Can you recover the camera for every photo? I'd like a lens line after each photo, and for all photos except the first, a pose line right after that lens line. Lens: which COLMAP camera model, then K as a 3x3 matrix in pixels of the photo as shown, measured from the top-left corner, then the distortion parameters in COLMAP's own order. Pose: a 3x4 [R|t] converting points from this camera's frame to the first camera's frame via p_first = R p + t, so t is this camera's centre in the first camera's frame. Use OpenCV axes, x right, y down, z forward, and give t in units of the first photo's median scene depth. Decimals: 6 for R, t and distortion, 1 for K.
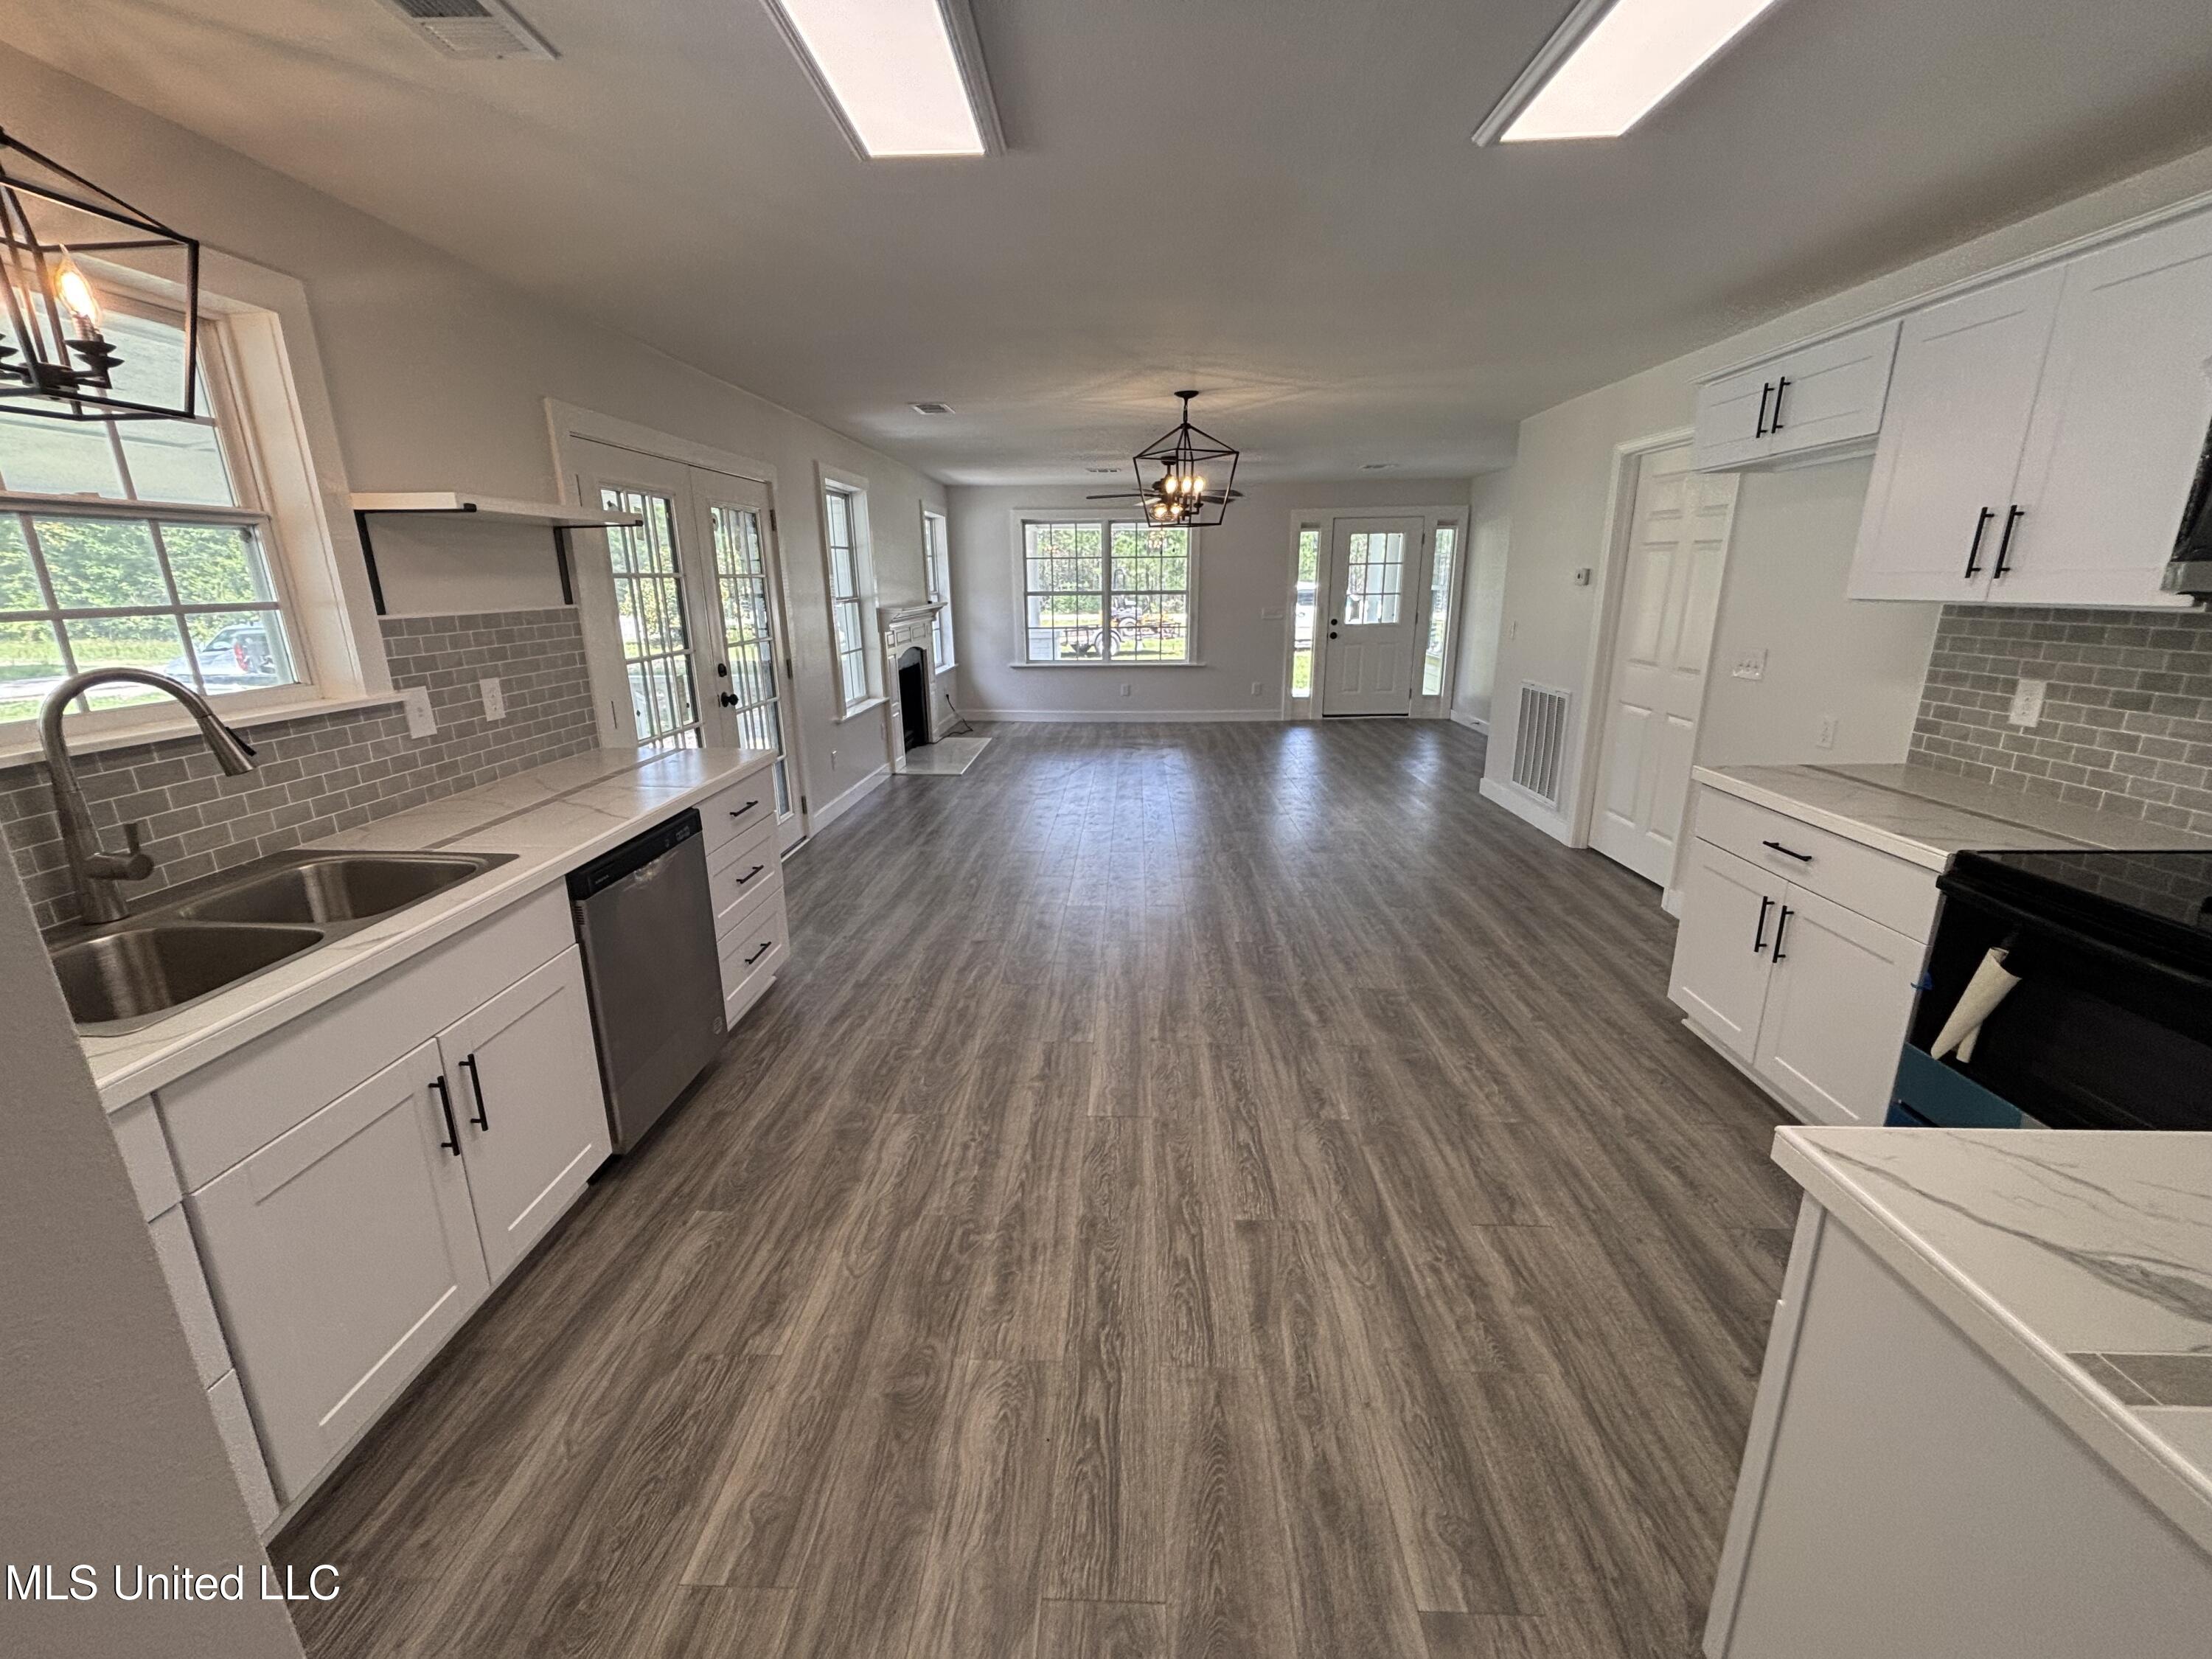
lens RADIAL K [[883.2, 0, 1096.8], [0, 883.2, 862.8], [0, 0, 1]] dist [-0.033520, -0.000067]
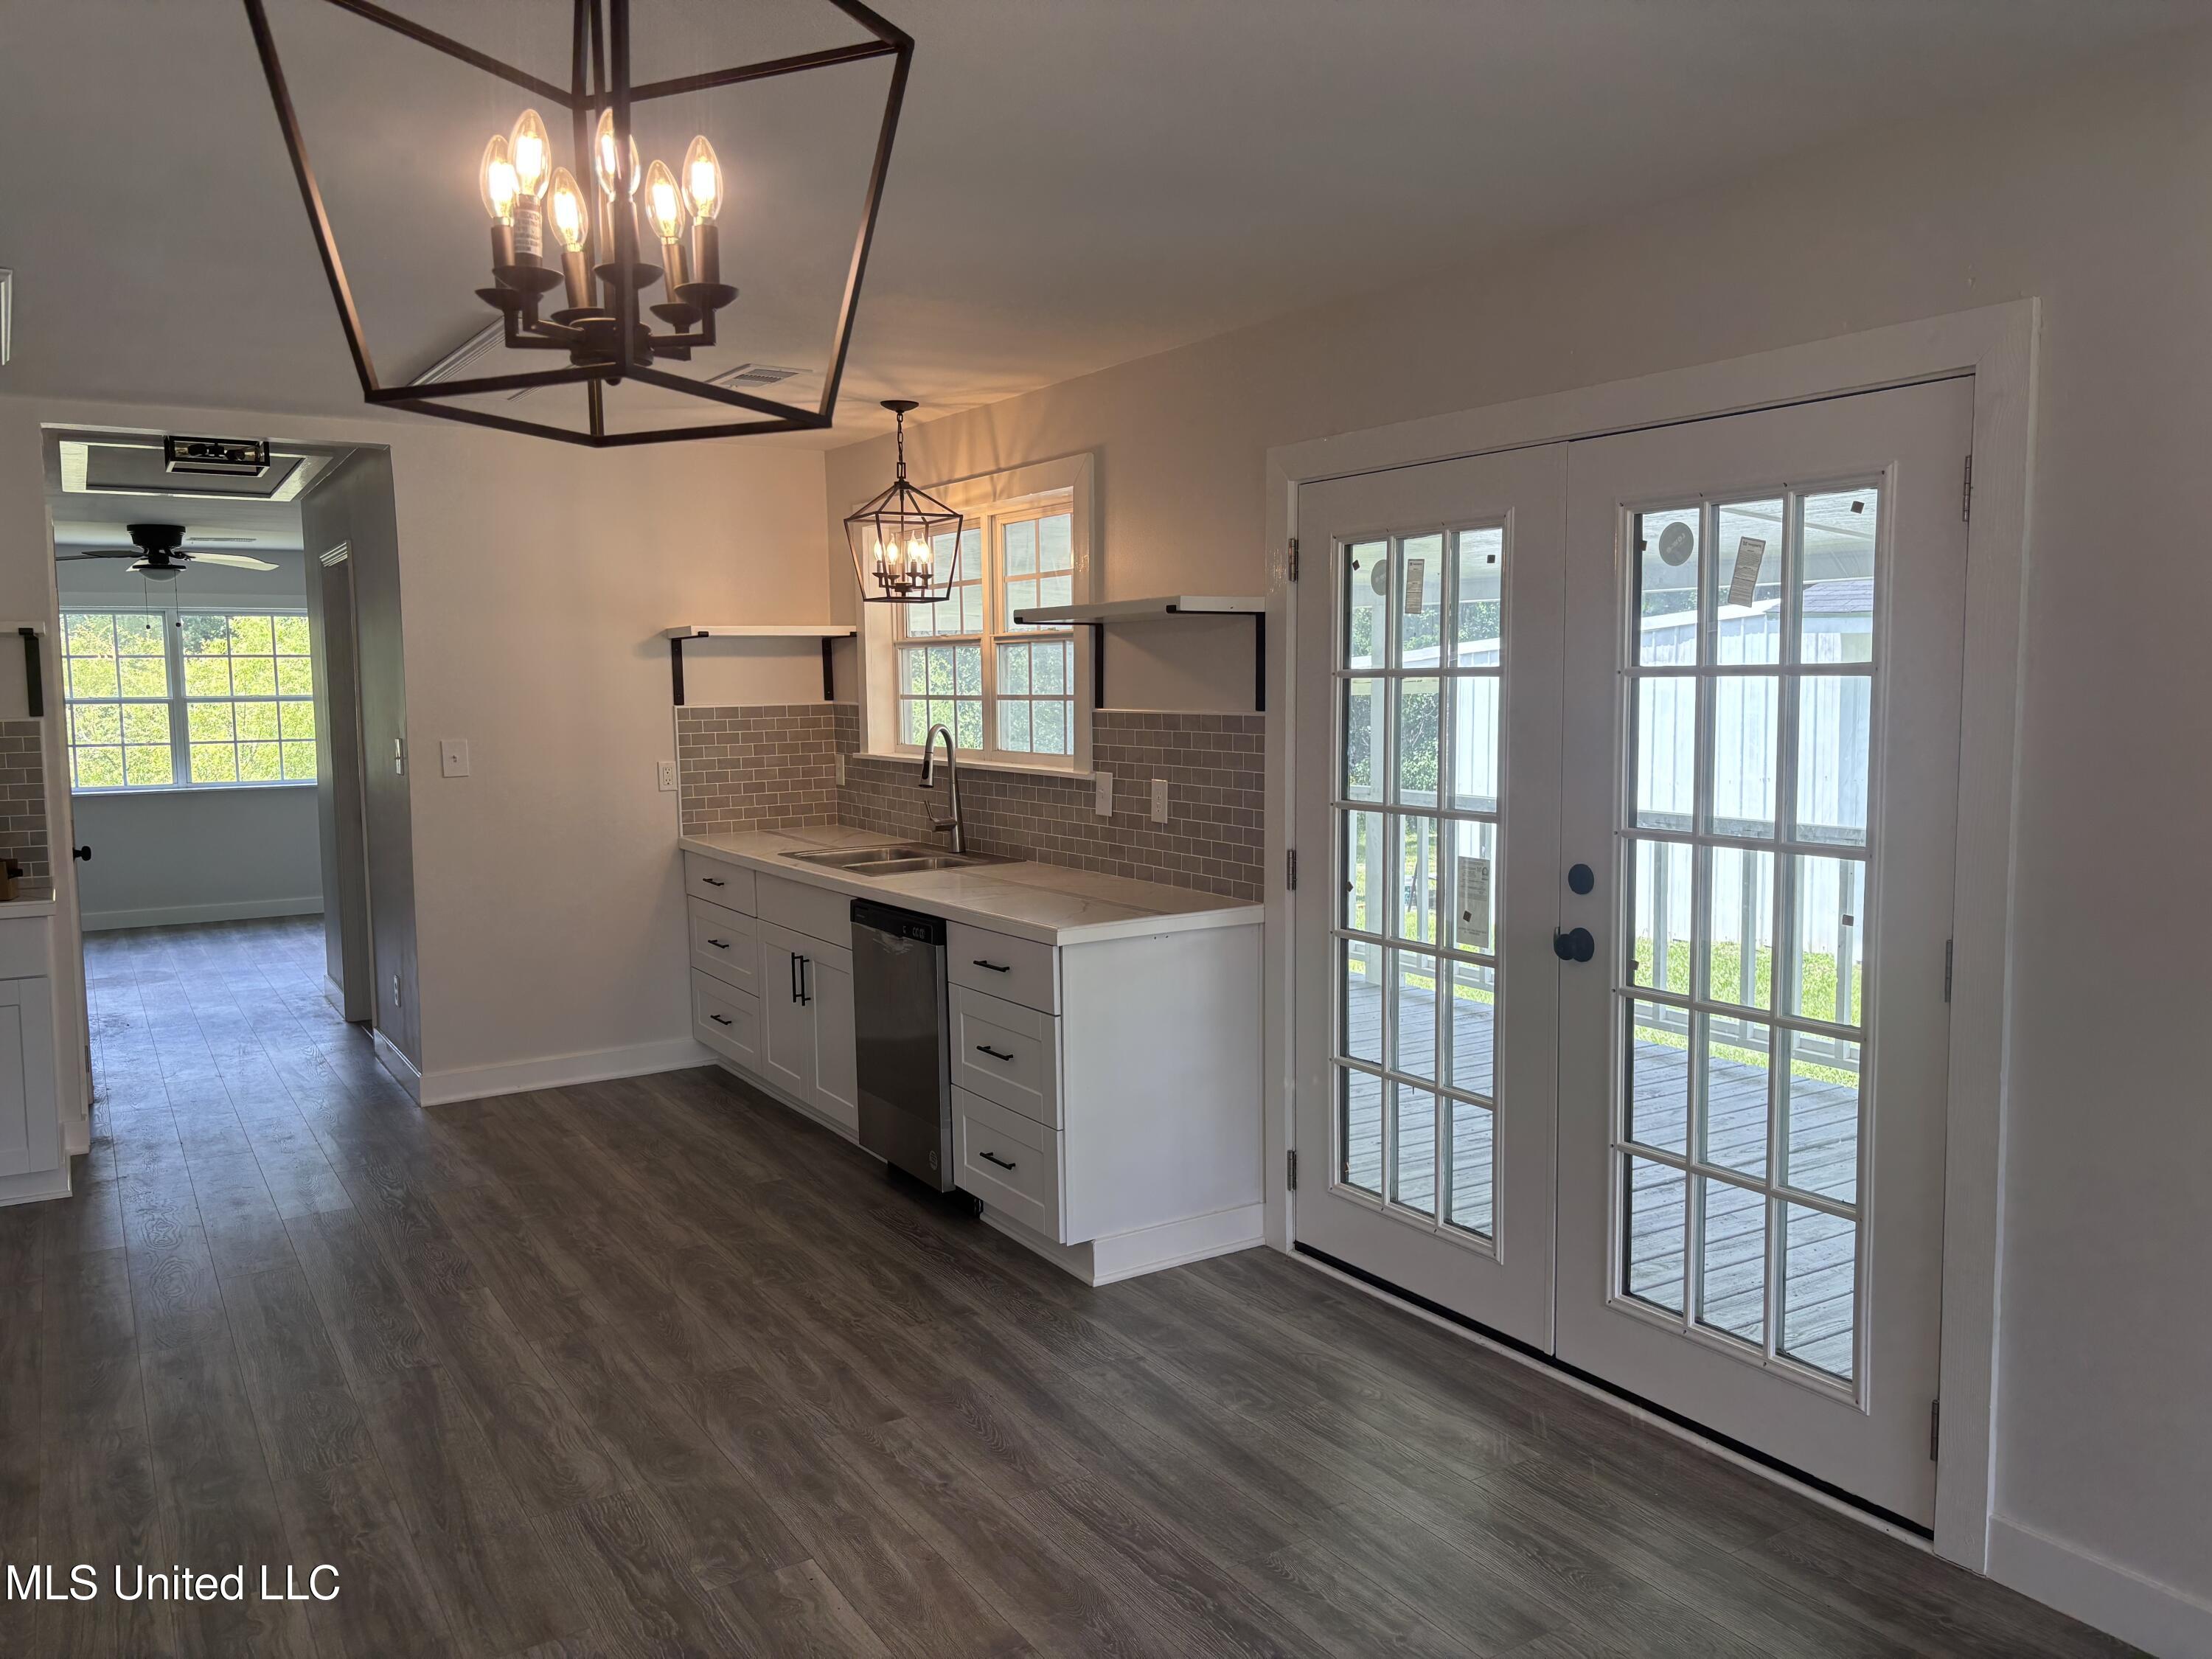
lens RADIAL K [[1692.2, 0, 1098.7], [0, 1692.2, 840.2], [0, 0, 1]] dist [0.066694, -0.061292]
pose [[-0.832551, 0.068573, -0.549687, 0.383941], [-0.155654, 0.923369, 0.350942, -0.803103], [0.531629, 0.377739, -0.758079, 2.430961]]
